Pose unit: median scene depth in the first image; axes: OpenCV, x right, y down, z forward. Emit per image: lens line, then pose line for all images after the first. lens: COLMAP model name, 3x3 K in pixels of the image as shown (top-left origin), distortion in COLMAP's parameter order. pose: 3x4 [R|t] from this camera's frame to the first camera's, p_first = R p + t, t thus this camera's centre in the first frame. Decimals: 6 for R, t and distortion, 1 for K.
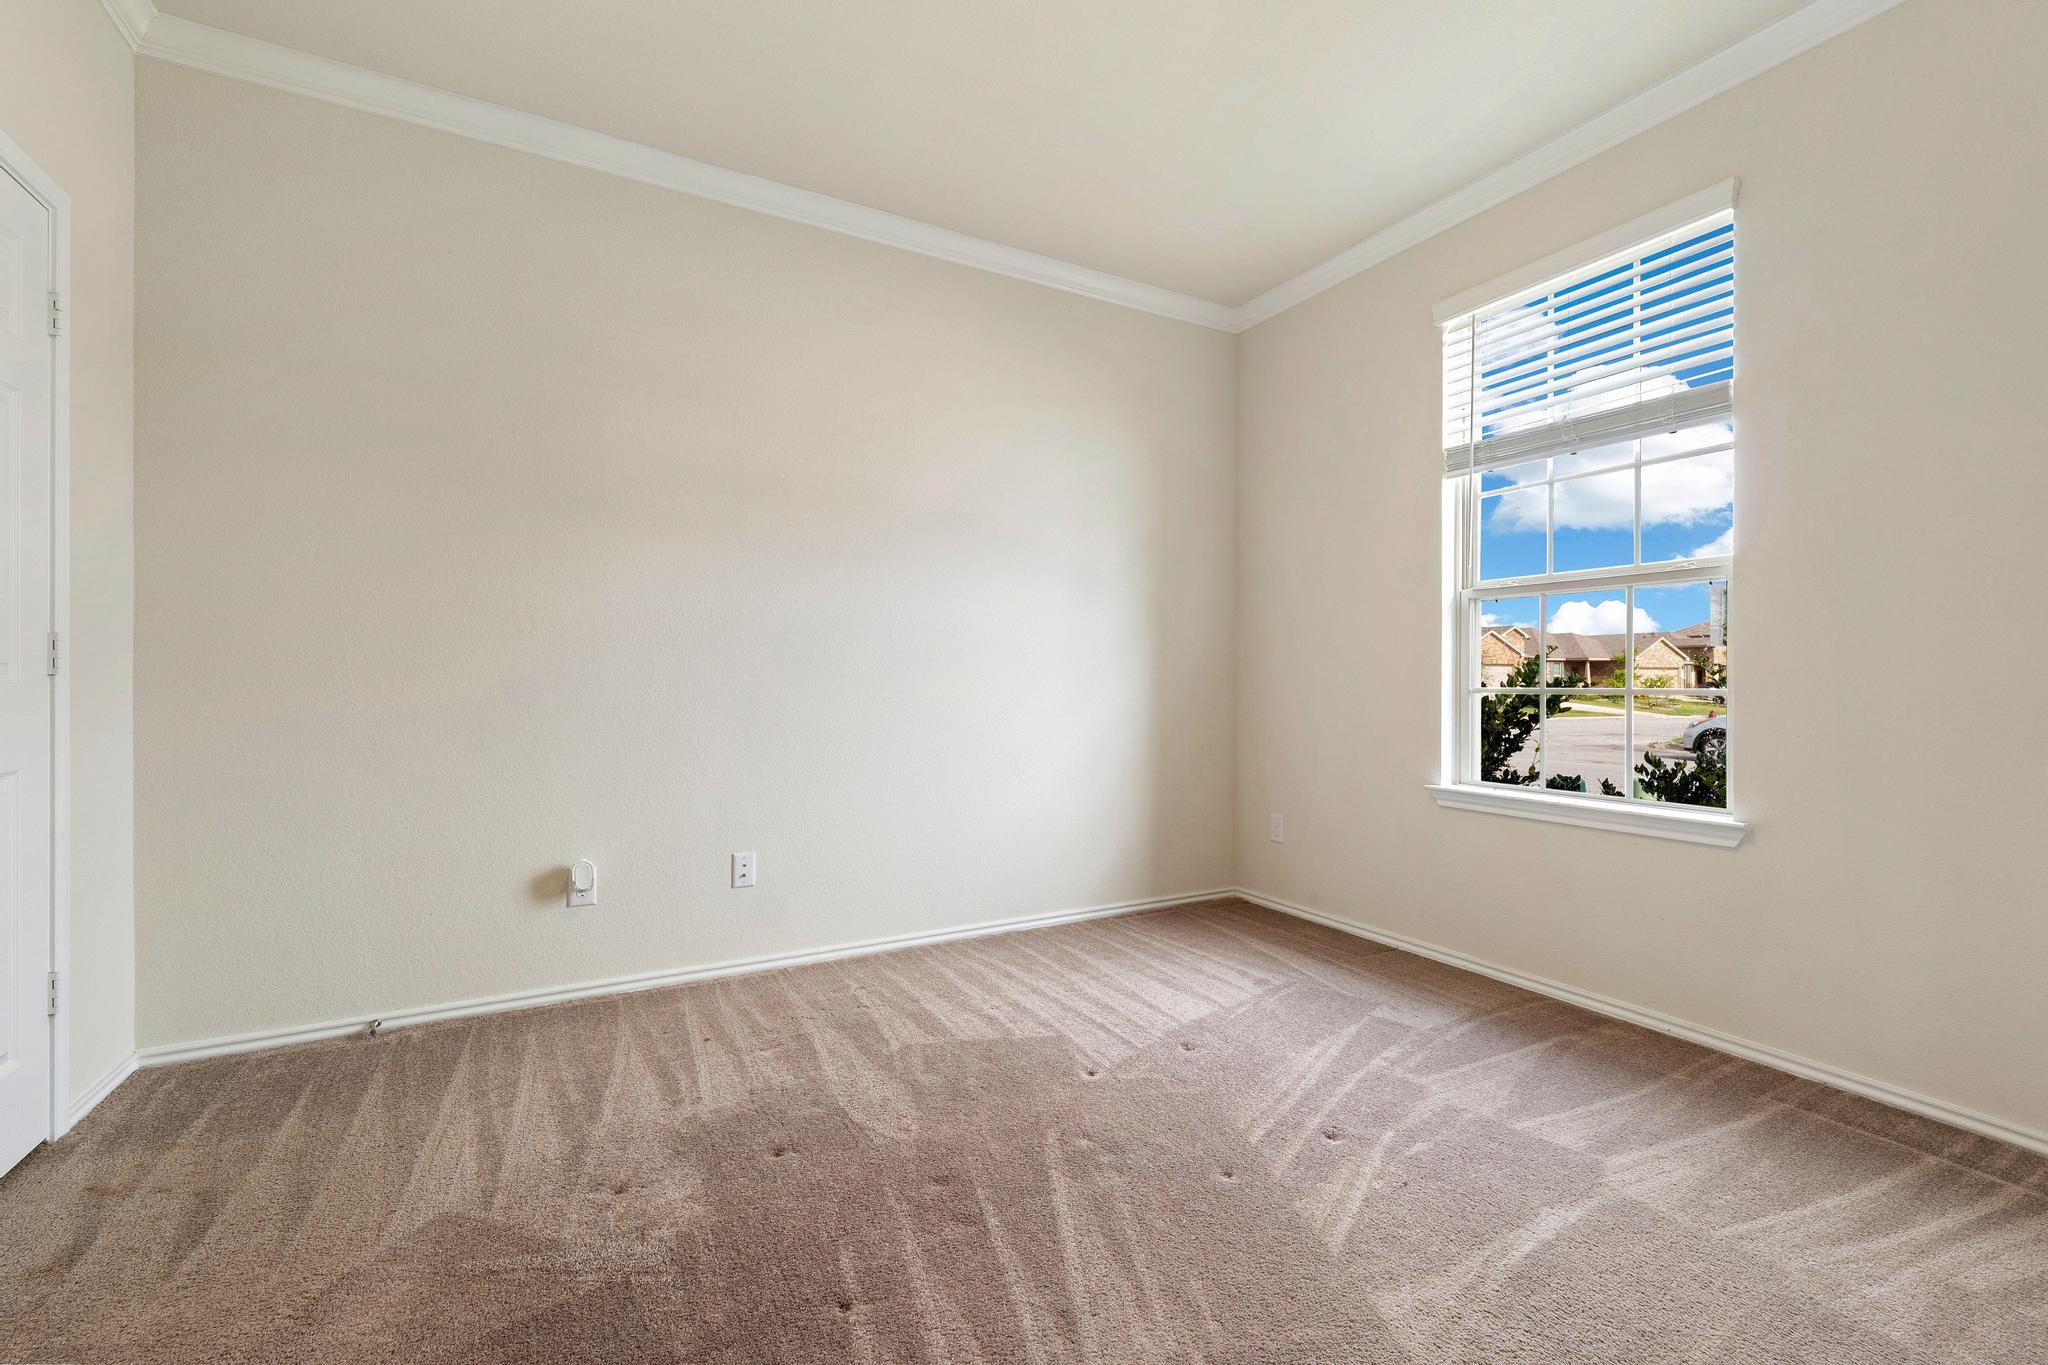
lens RADIAL K [[853.2, 0, 1020.6], [0, 853.2, 683.1], [0, 0, 1]] dist [-0.000449, 0.000264]
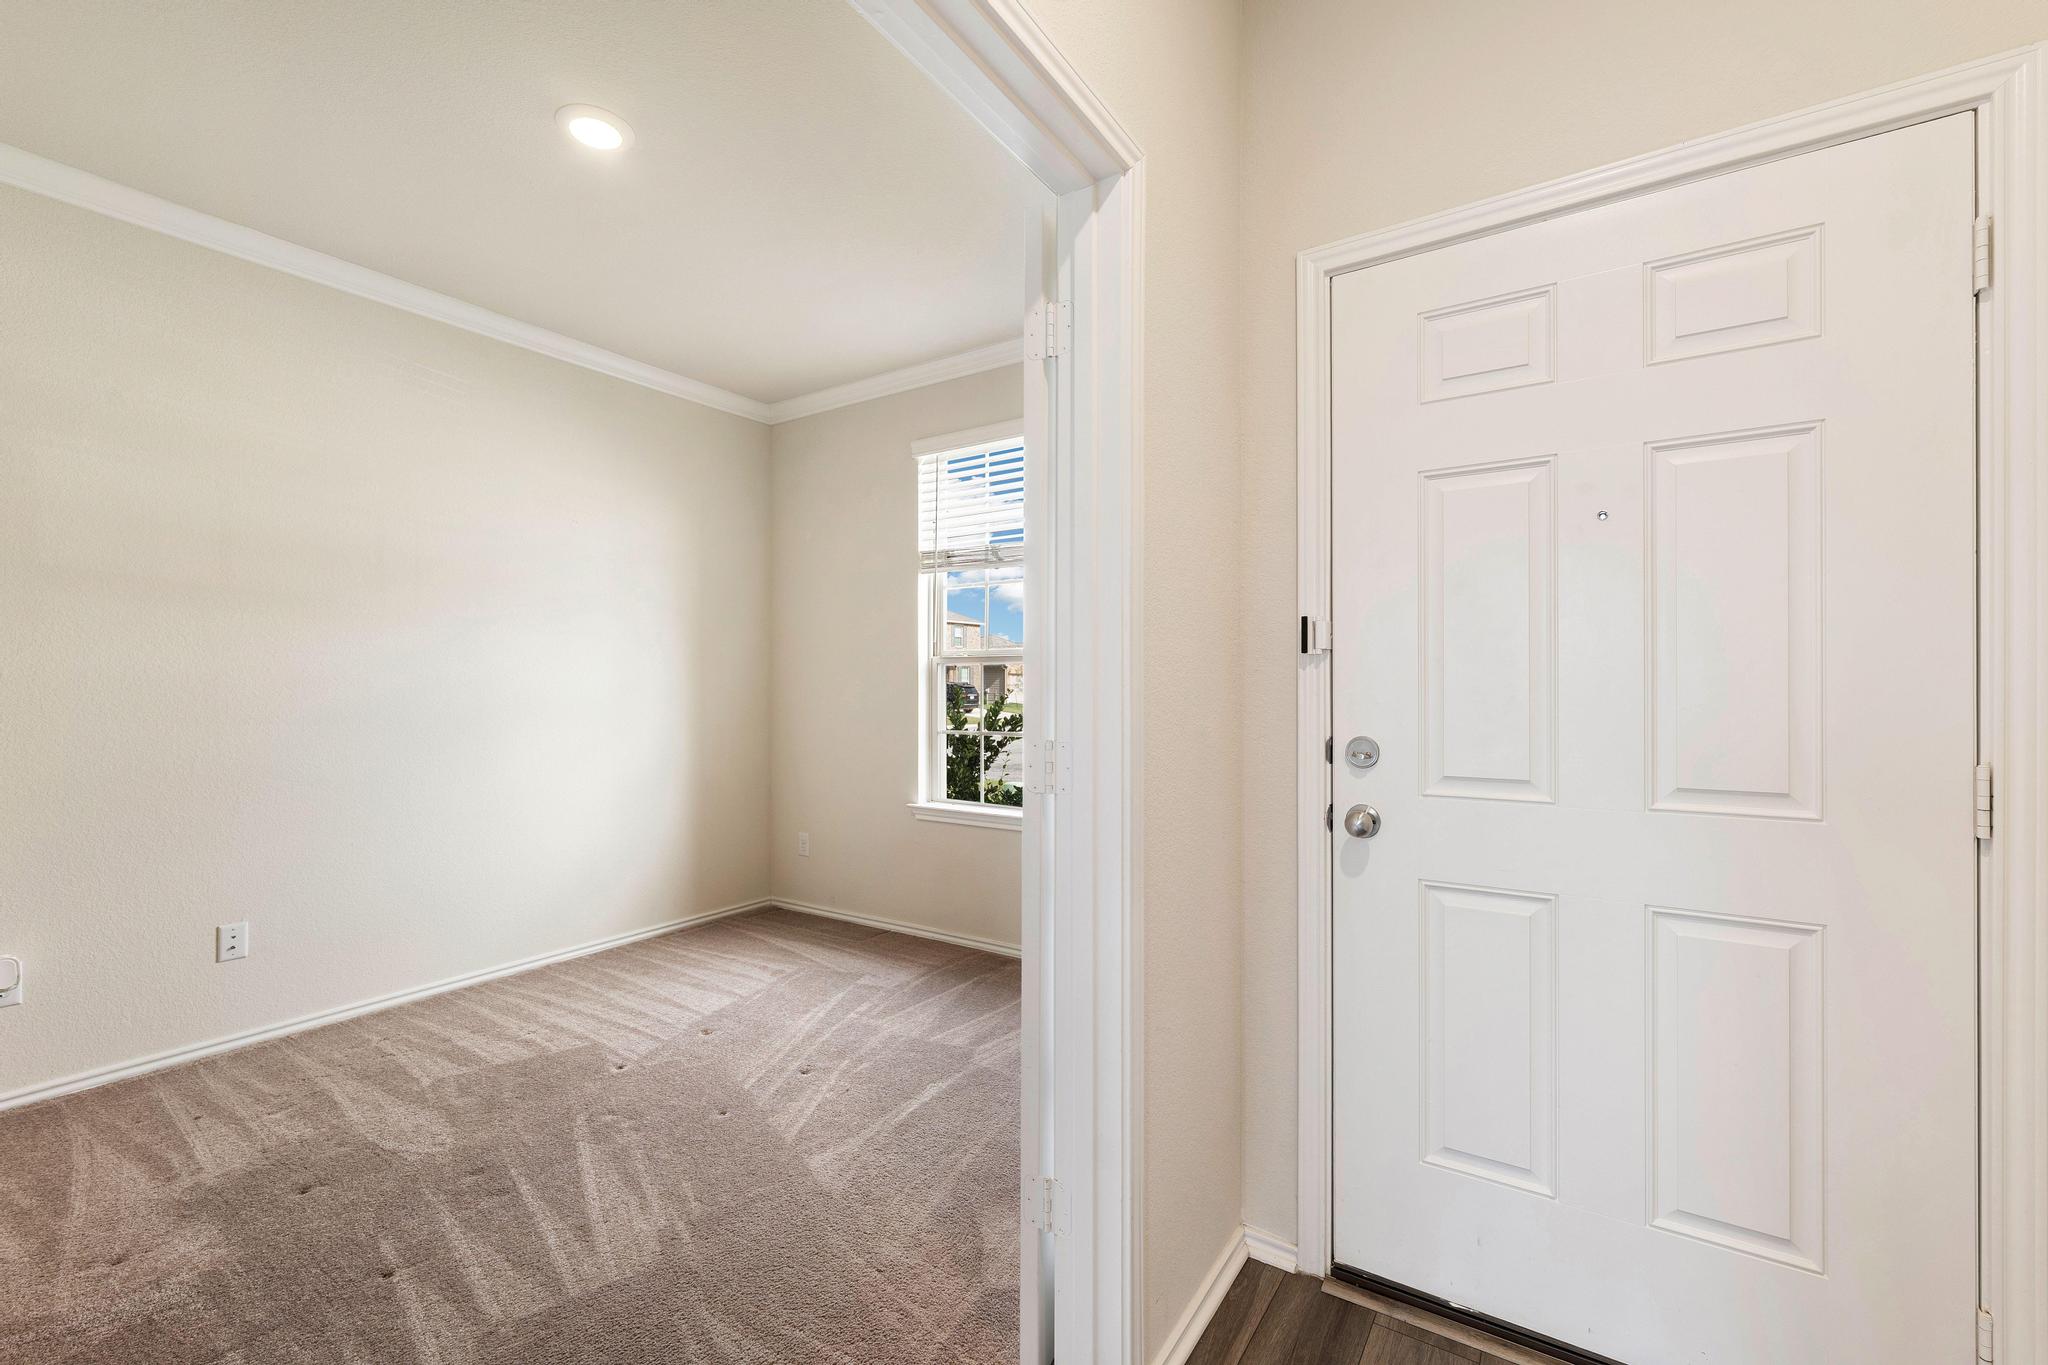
lens RADIAL K [[853.2, 0, 1020.6], [0, 853.2, 683.1], [0, 0, 1]] dist [-0.000449, 0.000264]
pose [[0.887480, -0.002855, 0.460837, 0.028123], [0.004781, 0.999984, -0.003012, -0.083810], [-0.460821, 0.004876, 0.887480, -0.337643]]
